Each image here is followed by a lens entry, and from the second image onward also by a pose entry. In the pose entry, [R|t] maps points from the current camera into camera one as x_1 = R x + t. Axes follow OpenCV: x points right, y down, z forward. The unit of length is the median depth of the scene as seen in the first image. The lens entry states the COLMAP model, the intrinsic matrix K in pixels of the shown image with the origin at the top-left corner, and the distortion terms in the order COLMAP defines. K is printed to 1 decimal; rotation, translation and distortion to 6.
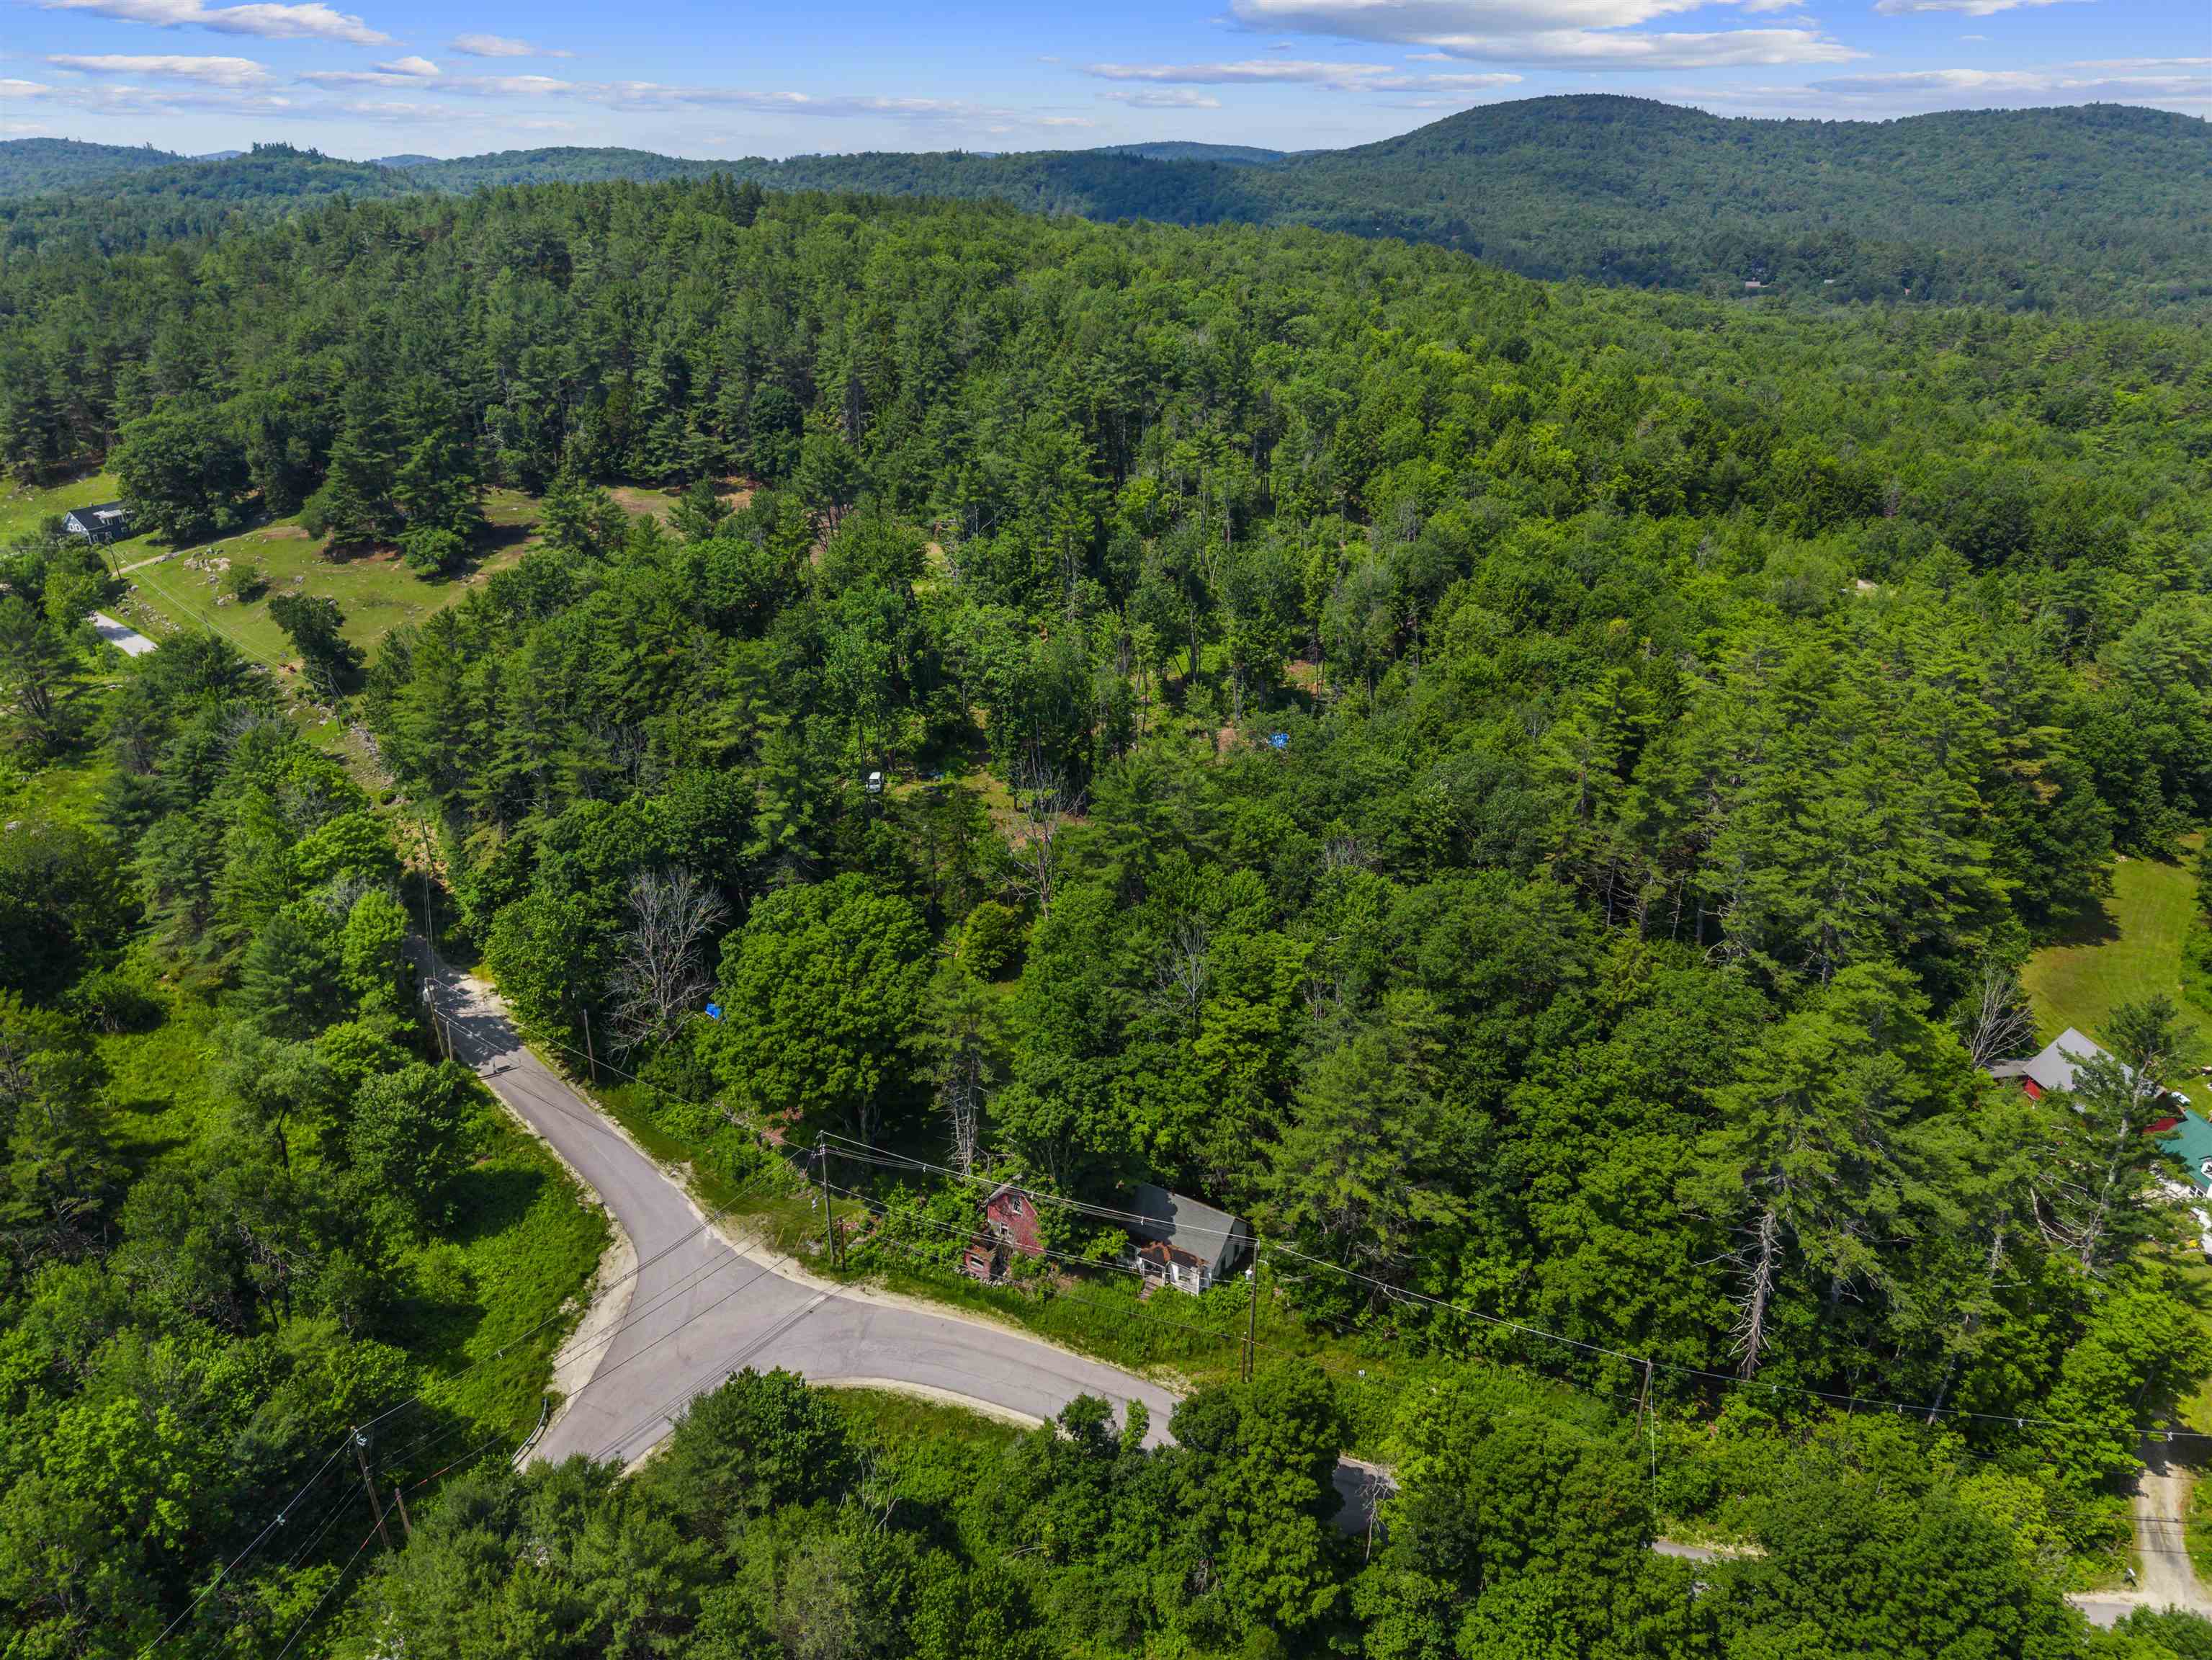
lens RADIAL K [[1519.5, 0, 1139.4], [0, 1519.5, 804.2], [0, 0, 1]] dist [0.007308, 0.001136]
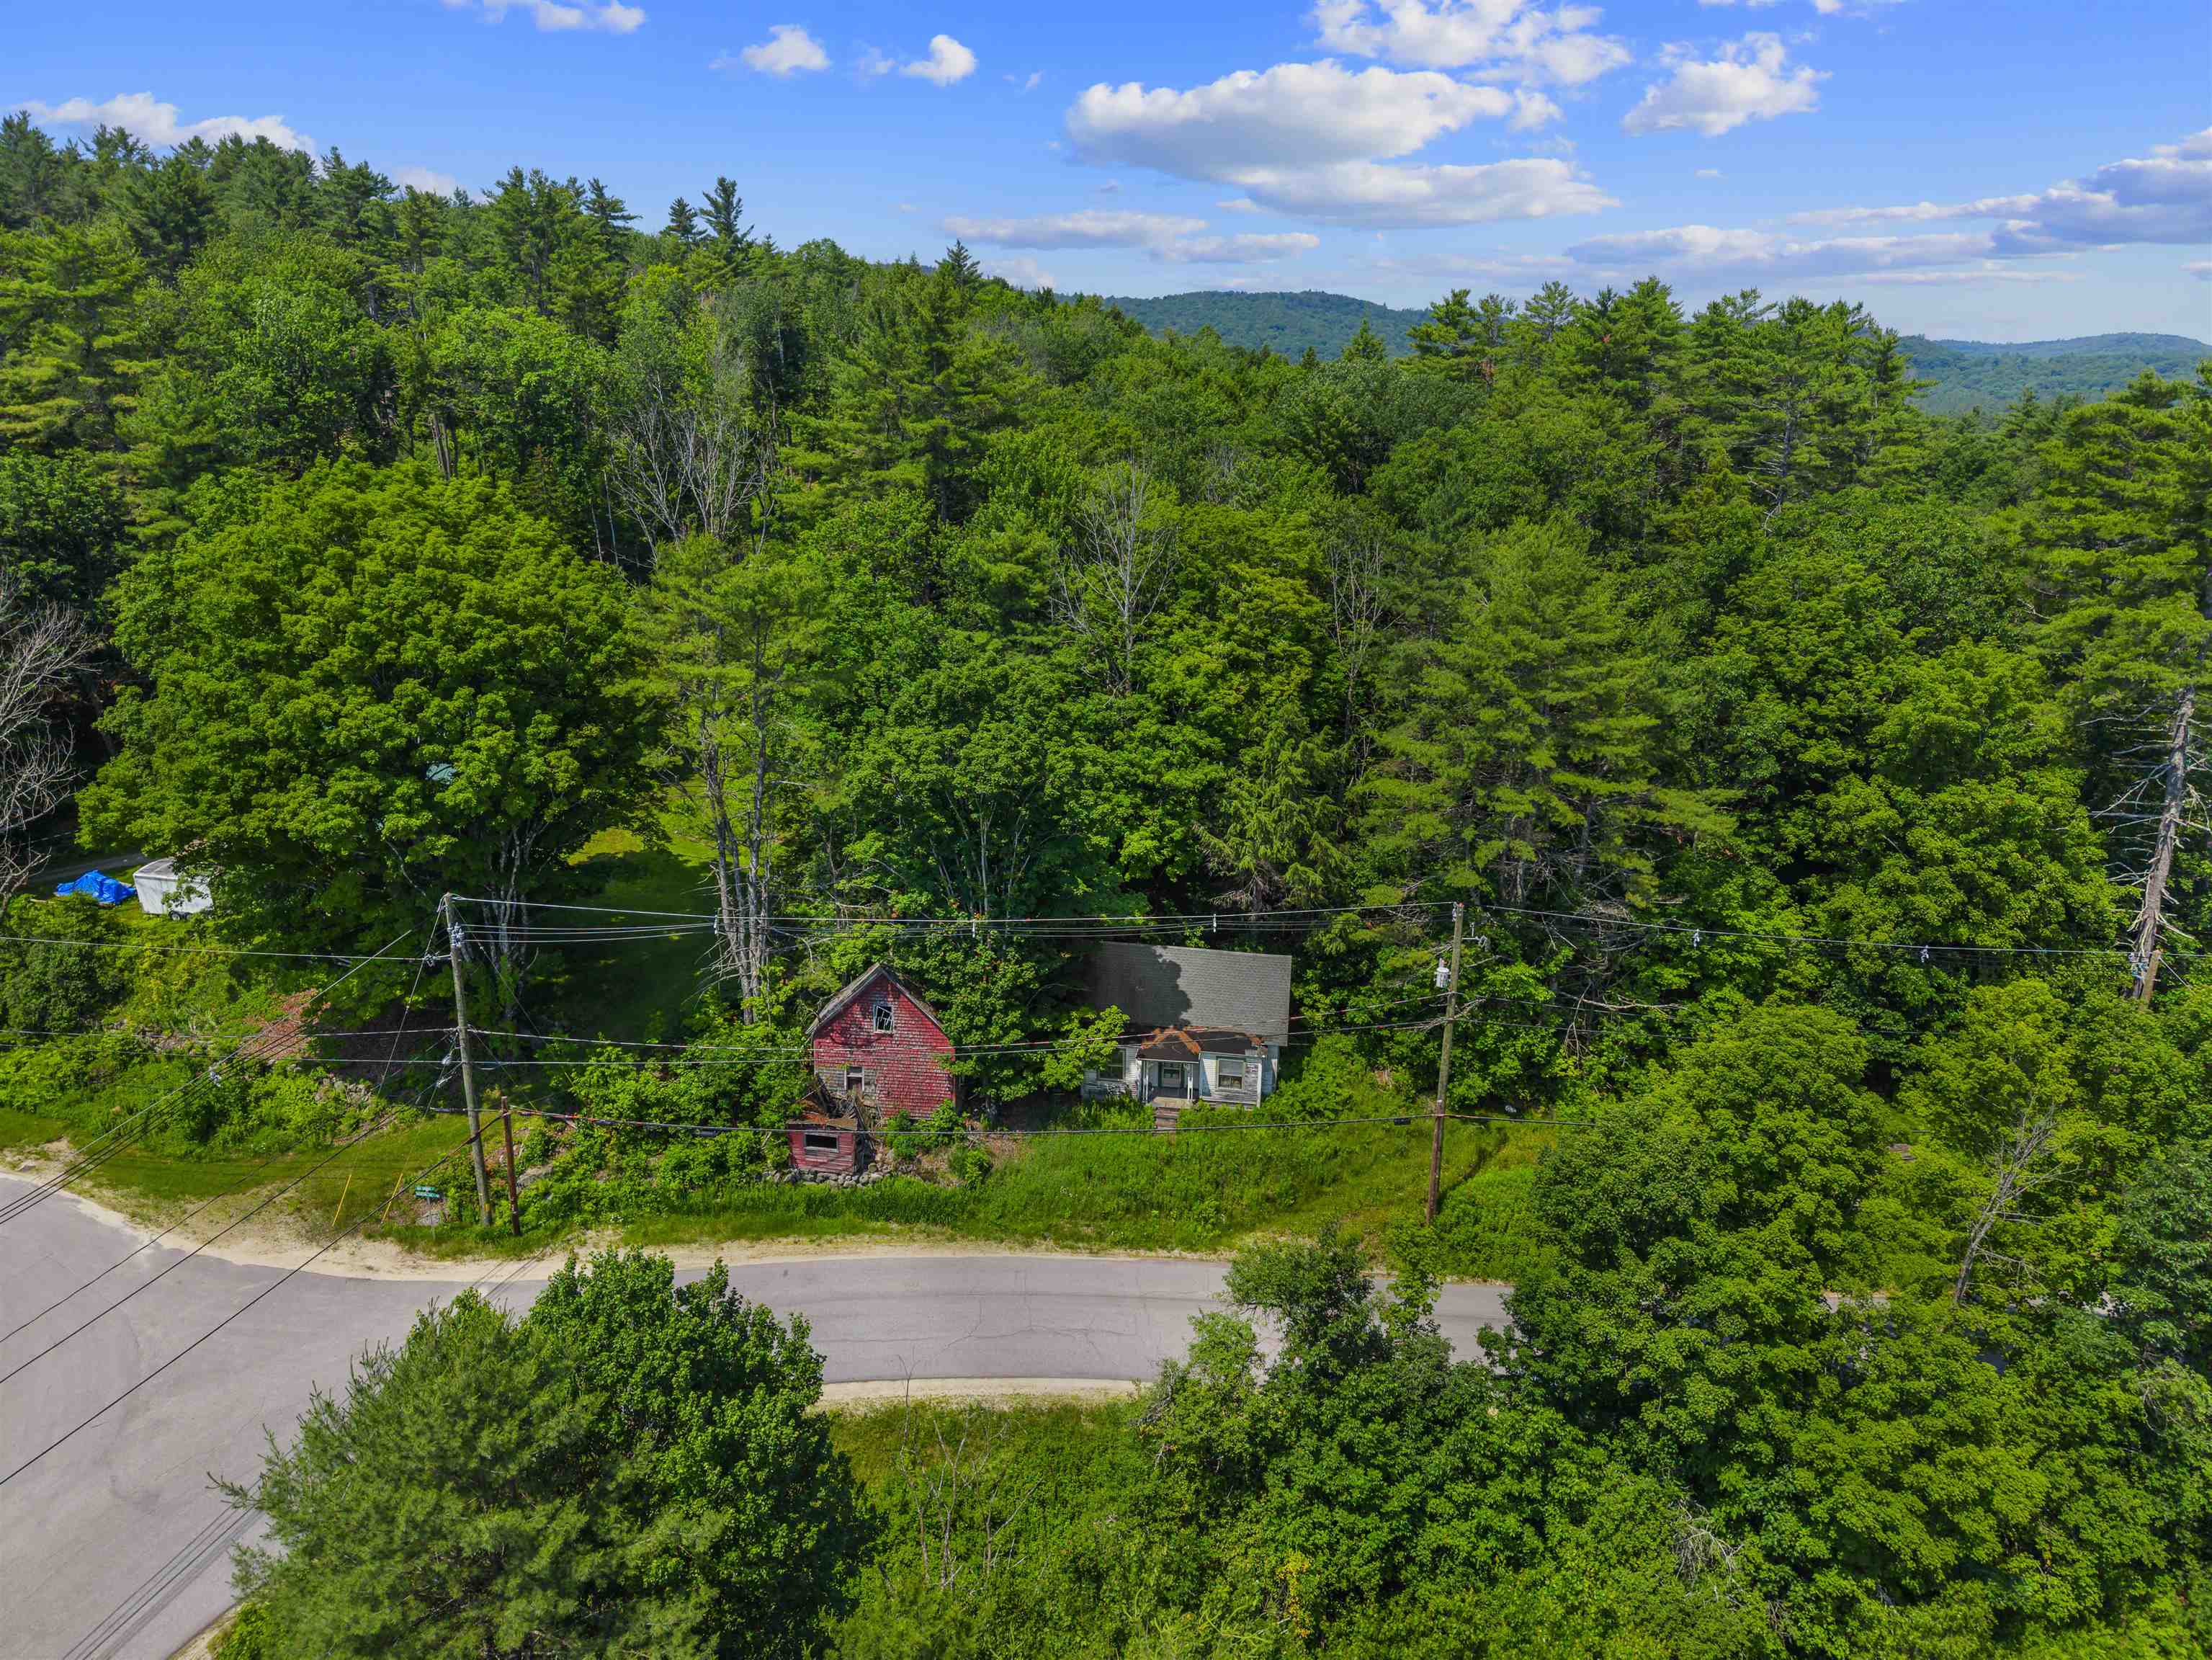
lens RADIAL K [[1516.2, 0, 1107.8], [0, 1516.2, 804.9], [0, 0, 1]] dist [0.017470, -0.003932]
pose [[0.916566, -0.107620, 0.385129, -0.197592], [0.153572, 0.983983, -0.090521, 0.254501], [-0.369218, 0.142114, 0.918412, 0.510990]]
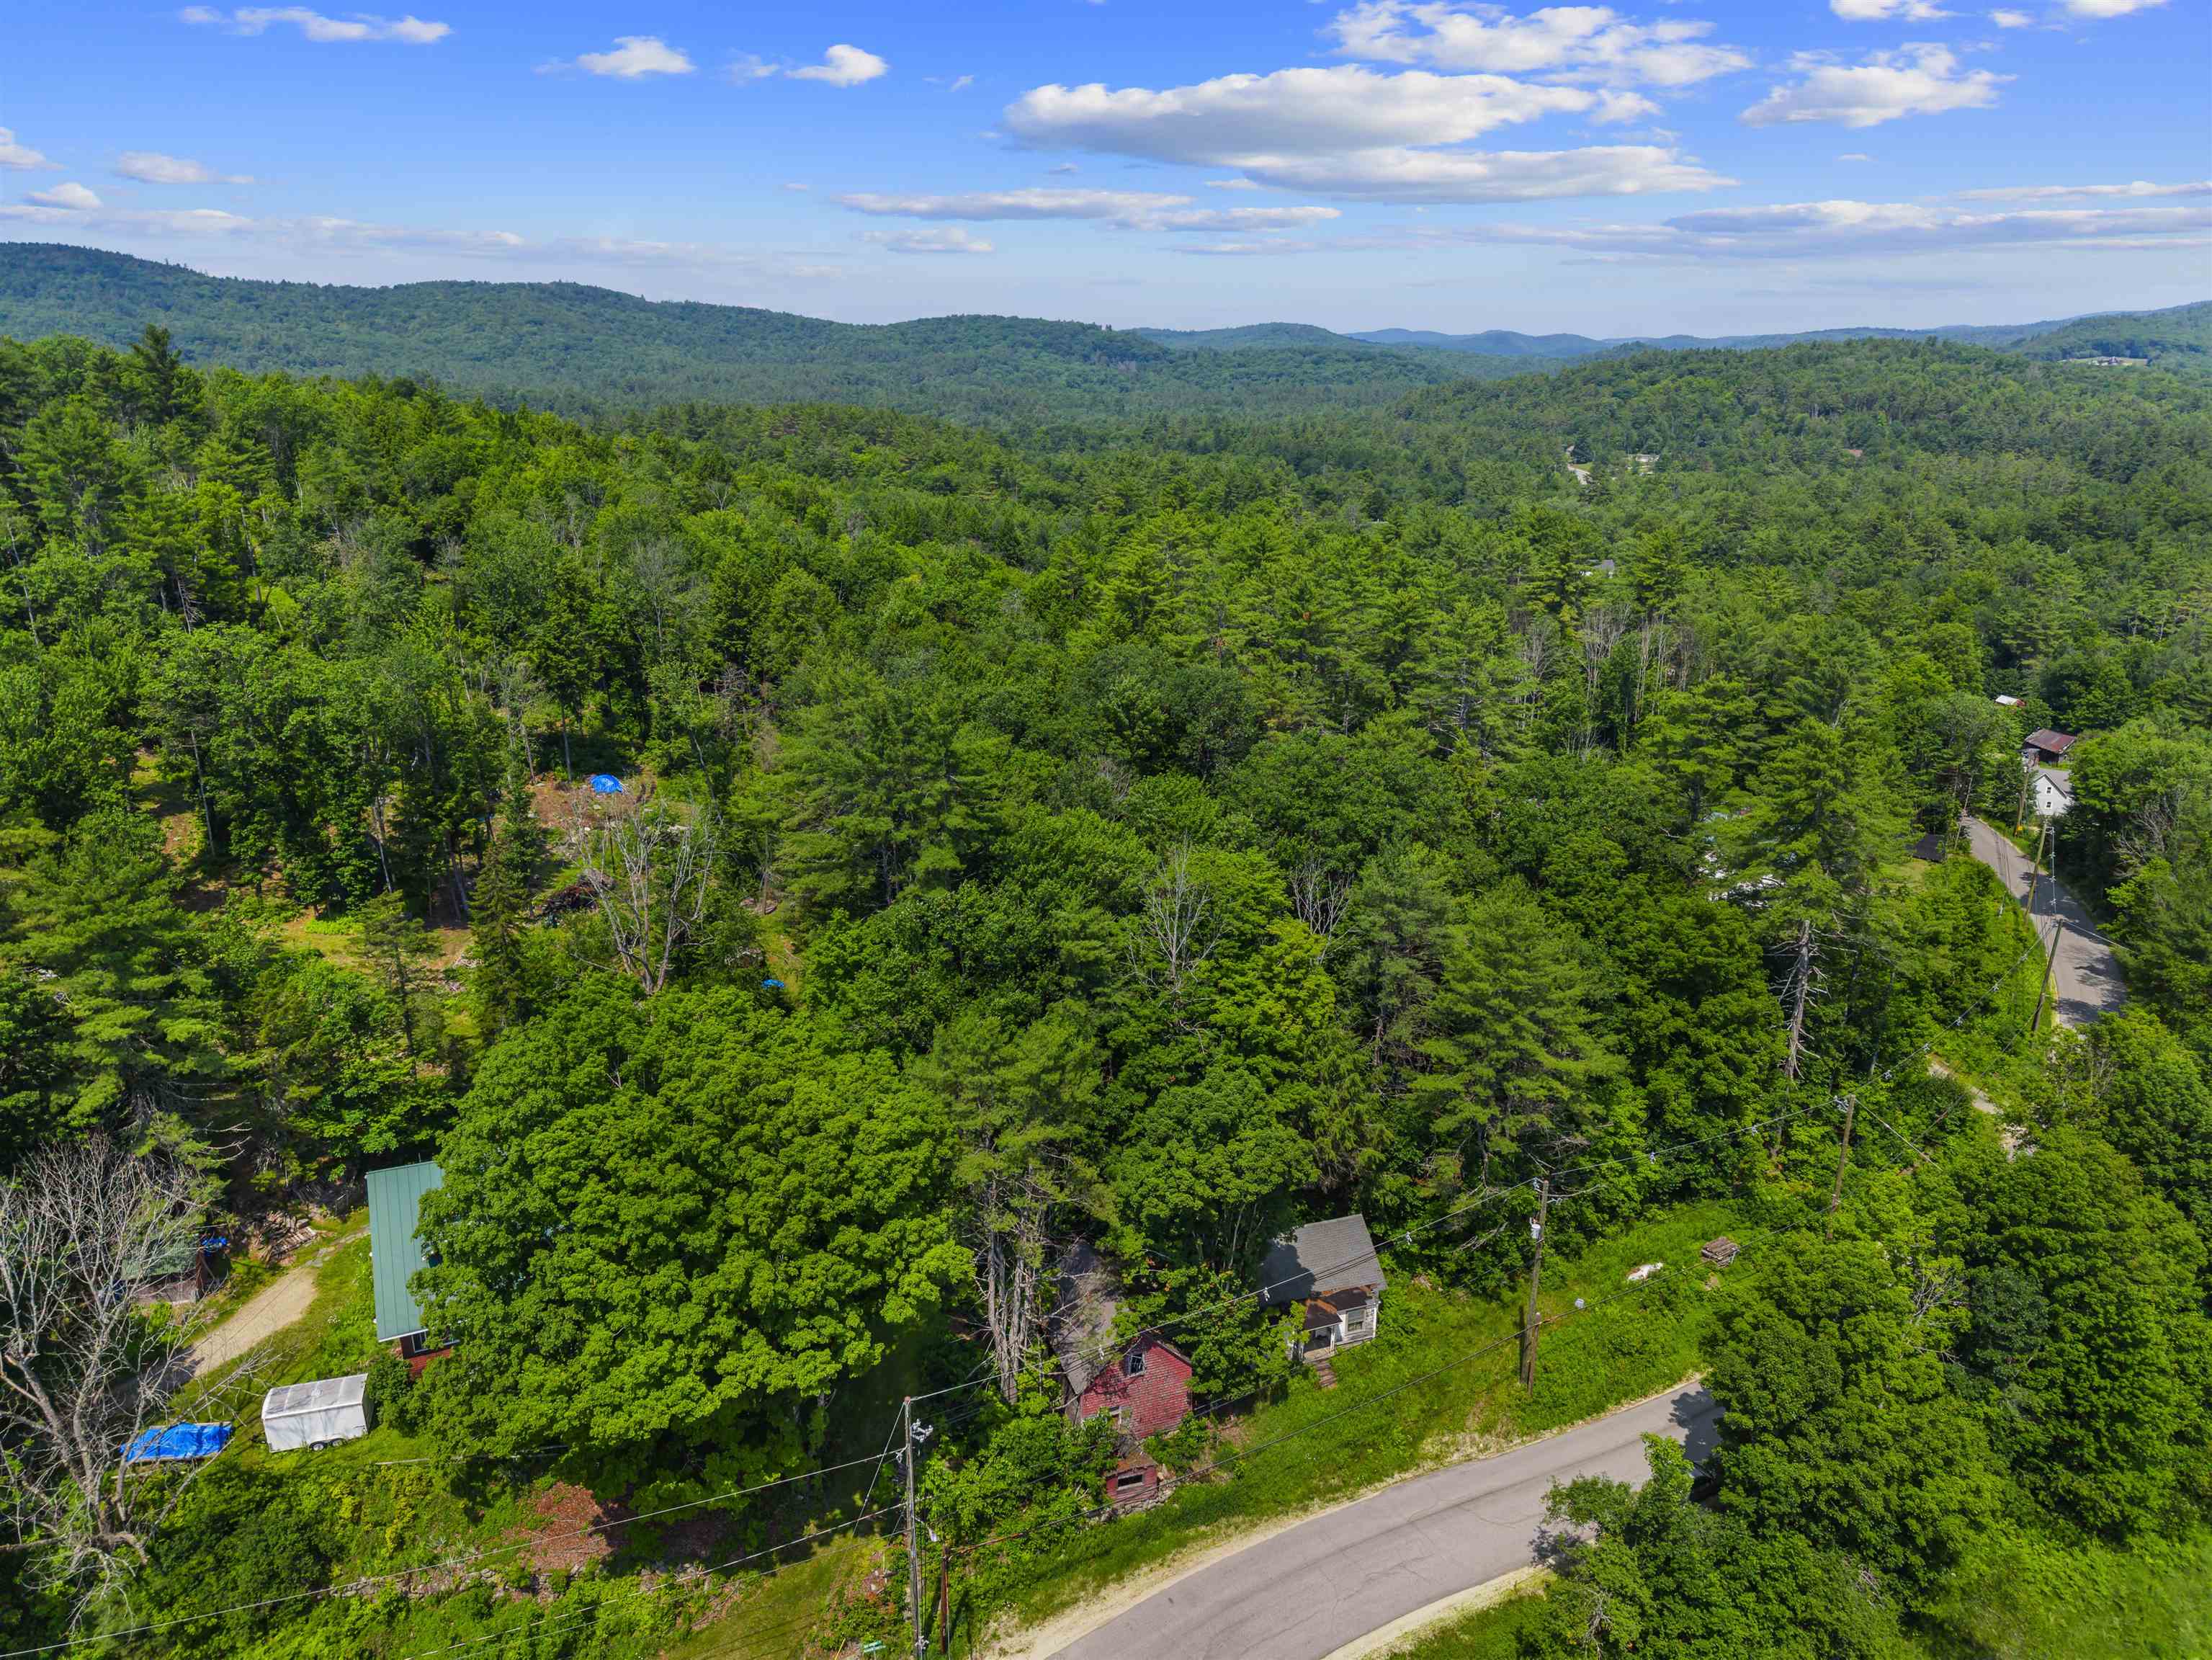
lens RADIAL K [[1519.5, 0, 1139.4], [0, 1519.5, 804.2], [0, 0, 1]] dist [0.007308, 0.001136]
pose [[0.623138, -0.225418, 0.748923, -0.492318], [0.306644, 0.951313, 0.031193, 0.031280], [-0.719492, 0.210215, 0.661922, 0.549224]]
